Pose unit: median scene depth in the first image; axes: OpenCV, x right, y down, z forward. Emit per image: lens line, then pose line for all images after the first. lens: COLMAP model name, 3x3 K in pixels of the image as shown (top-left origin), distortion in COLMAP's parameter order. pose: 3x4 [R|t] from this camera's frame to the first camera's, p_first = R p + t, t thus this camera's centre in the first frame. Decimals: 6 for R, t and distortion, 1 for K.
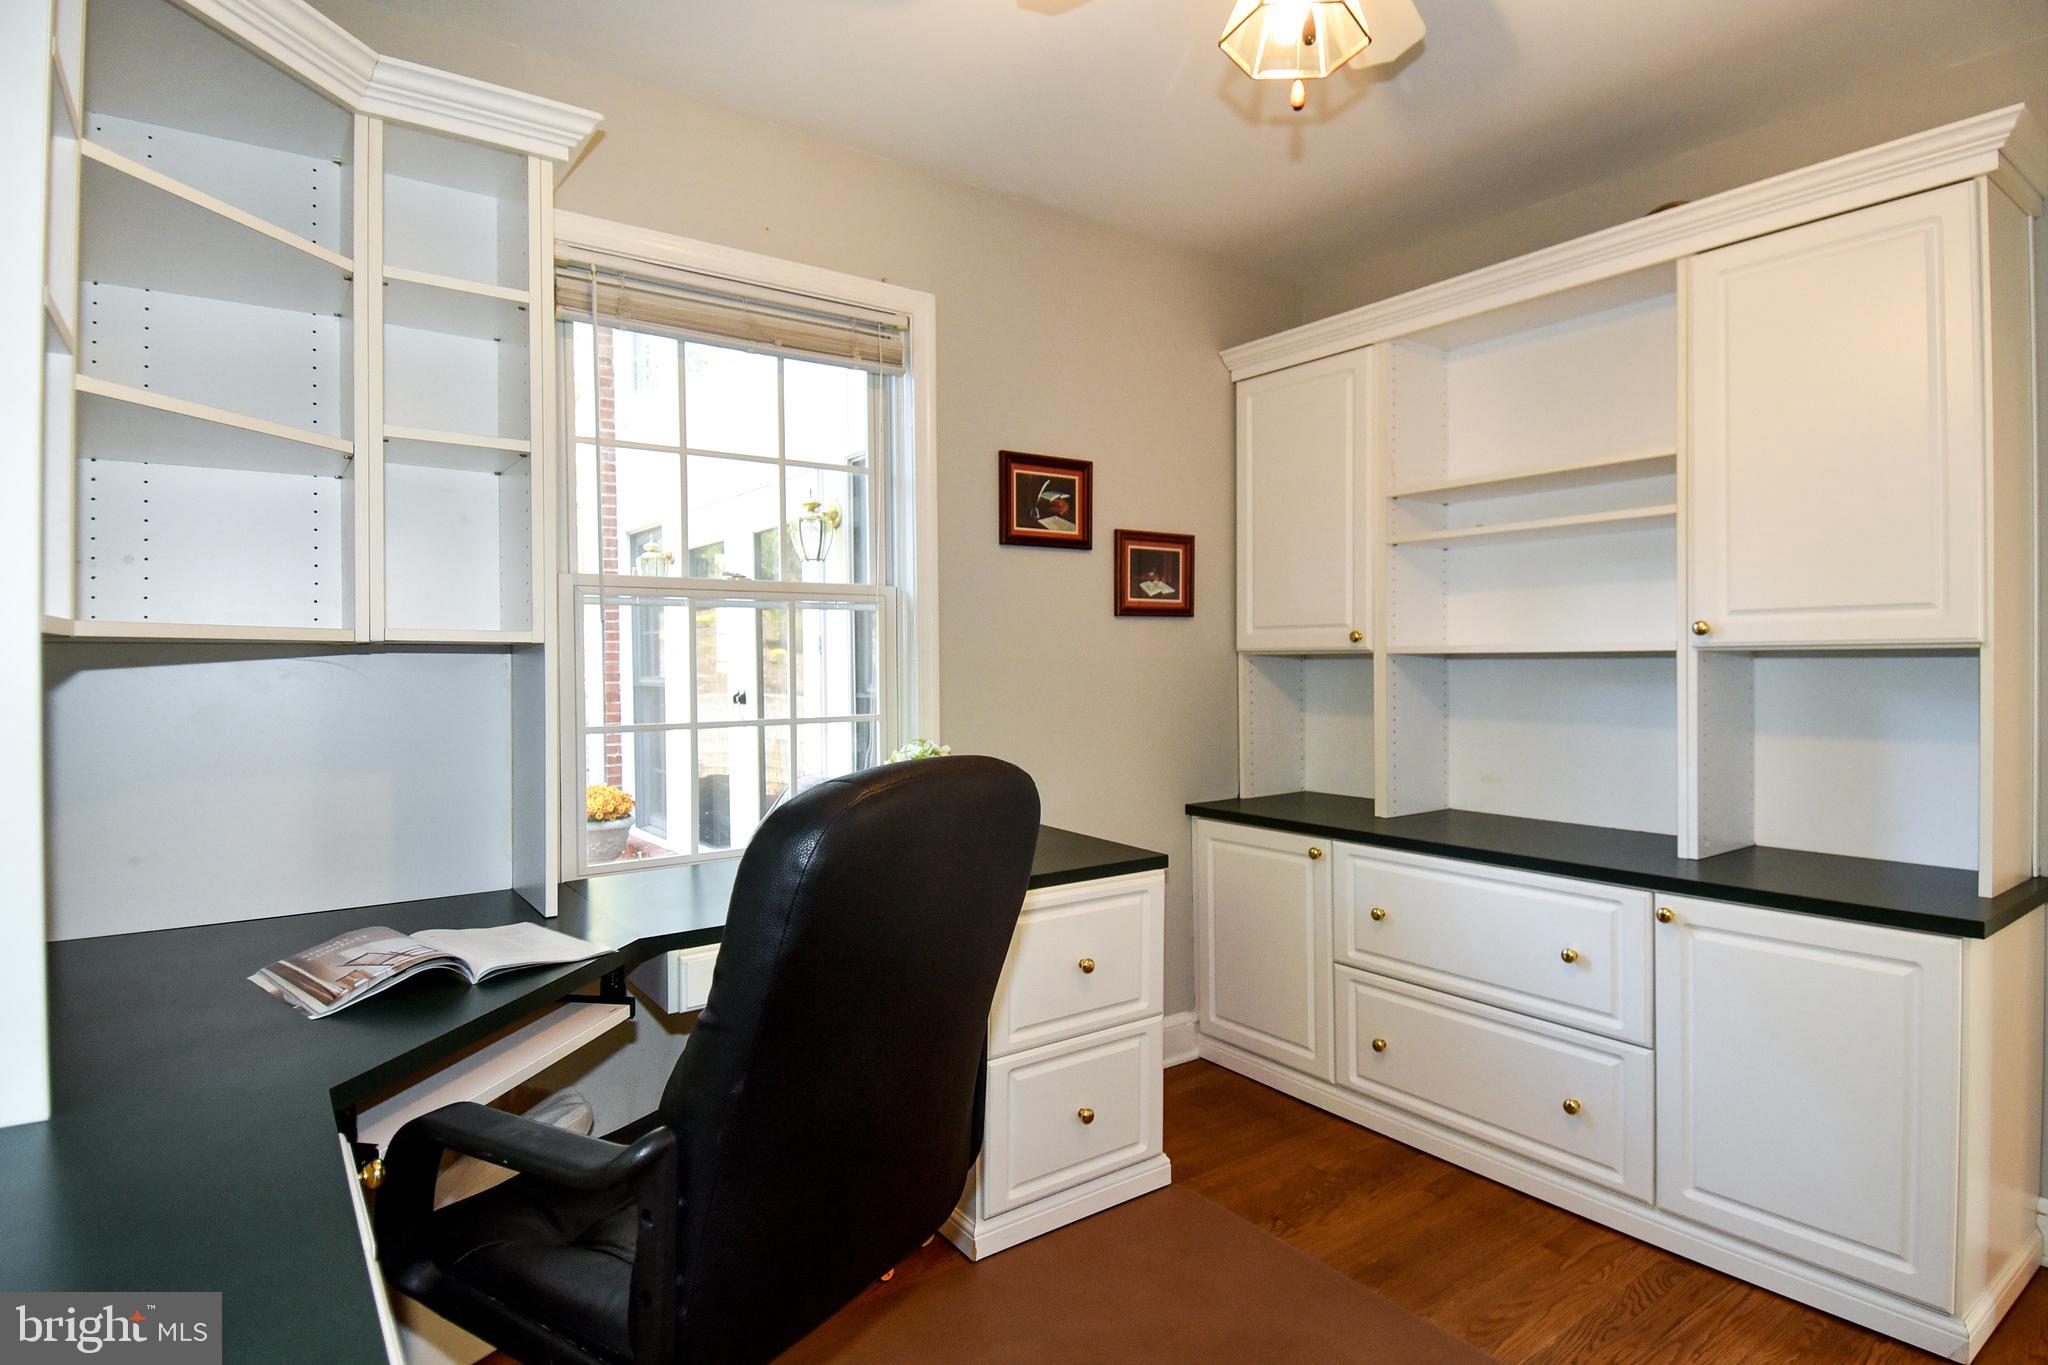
lens RADIAL K [[1087.6, 0, 1031.0], [0, 1087.6, 670.5], [0, 0, 1]] dist [0.015310, -0.007409]
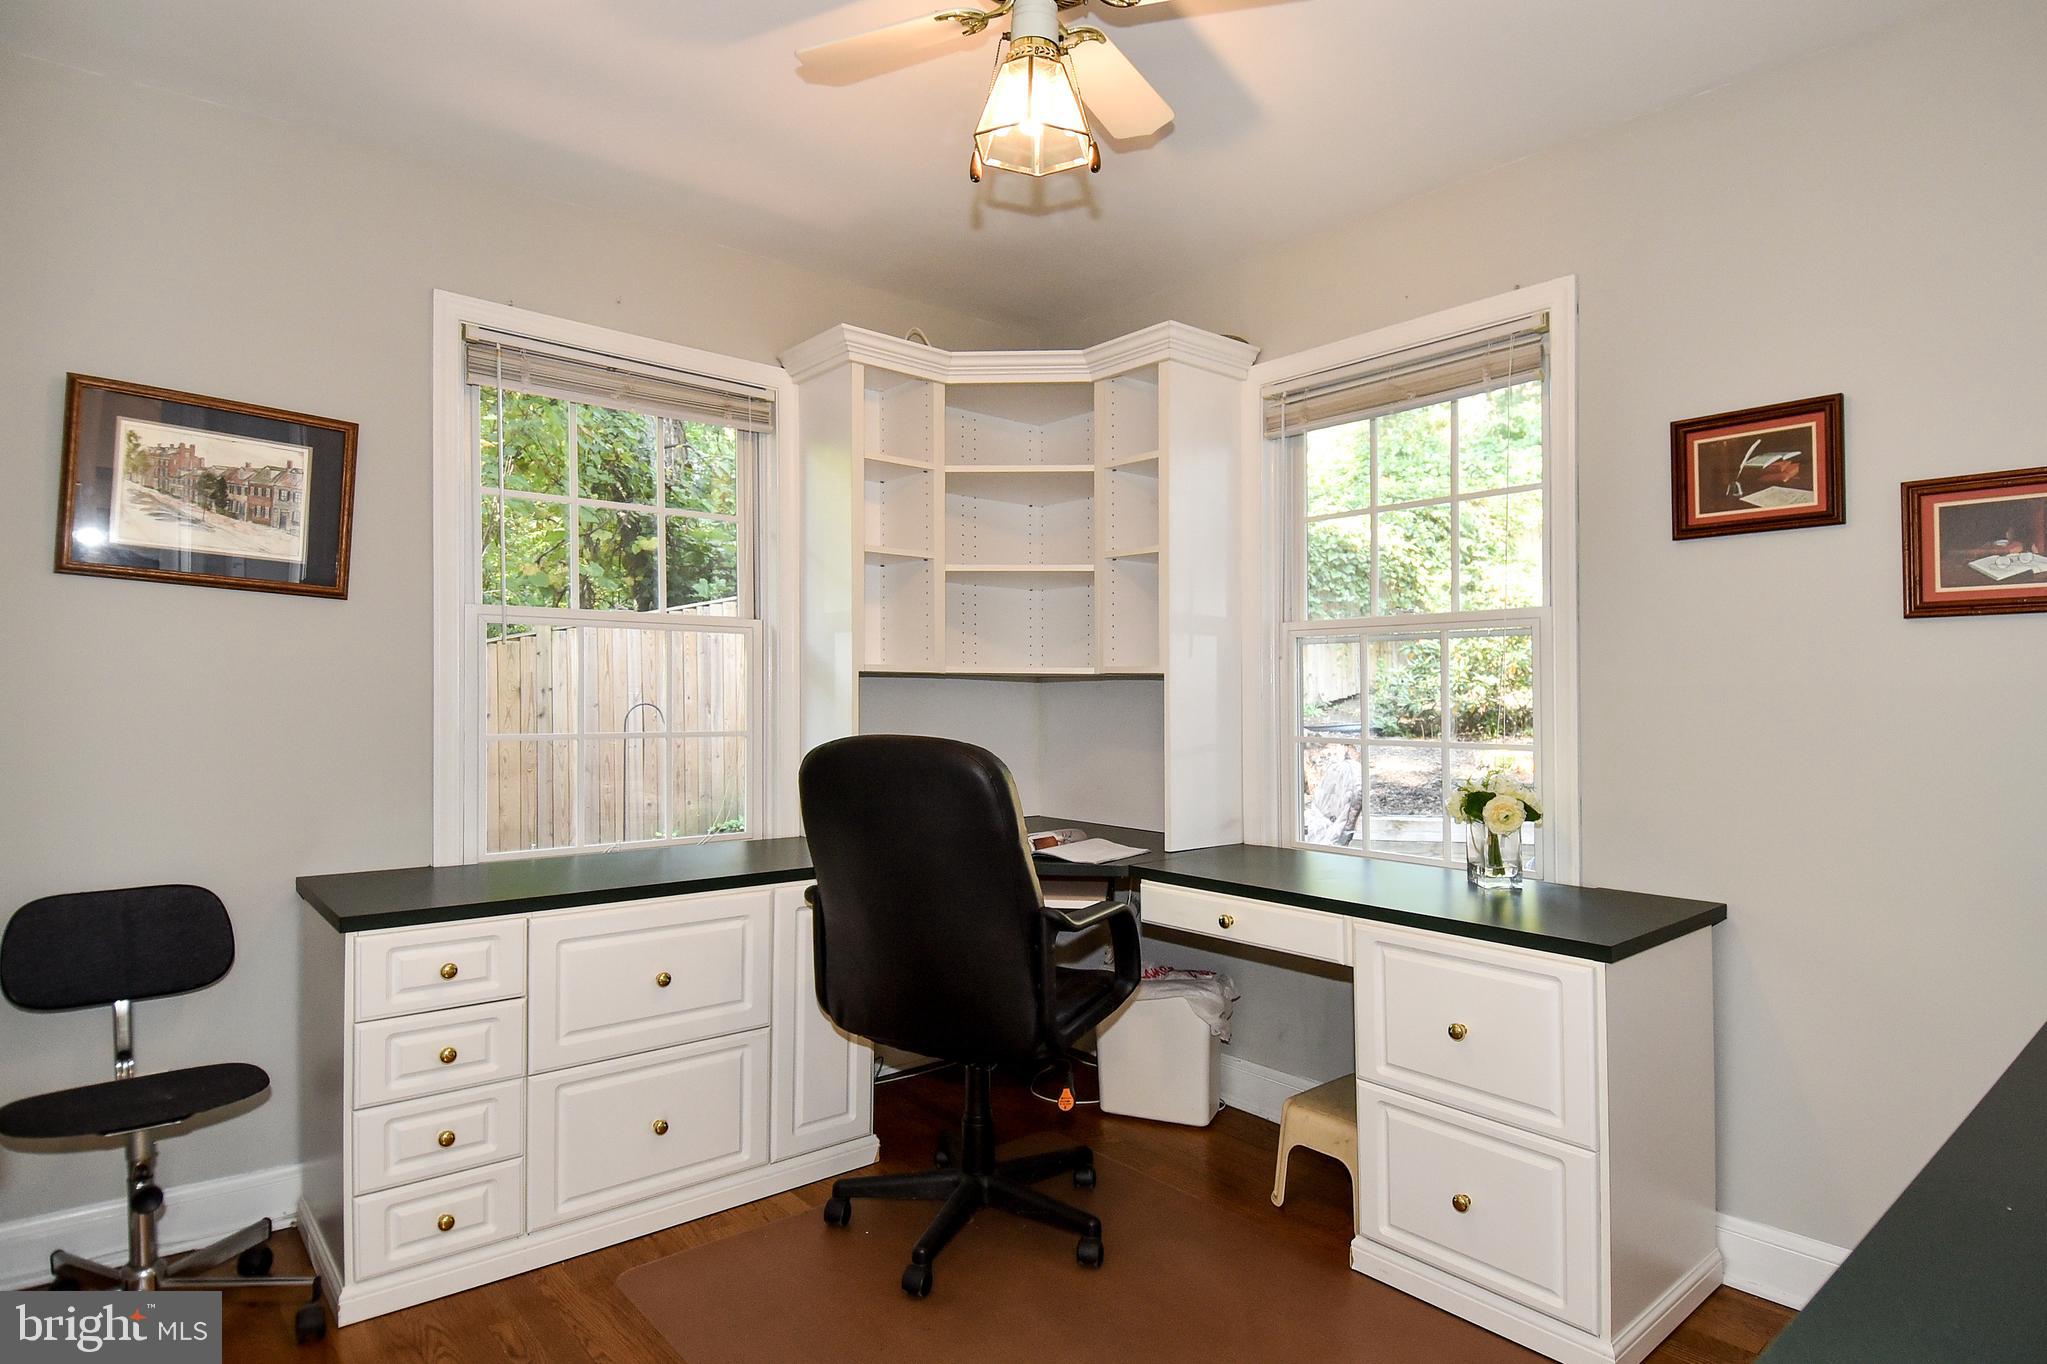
lens RADIAL K [[1087.1, 0, 1029.4], [0, 1087.1, 678.2], [0, 0, 1]] dist [0.015310, -0.007409]
pose [[0.055672, -0.001503, -0.998448, 0.720218], [-0.015065, 0.999884, -0.002346, -0.006060], [0.998335, 0.015172, 0.055642, 0.473456]]
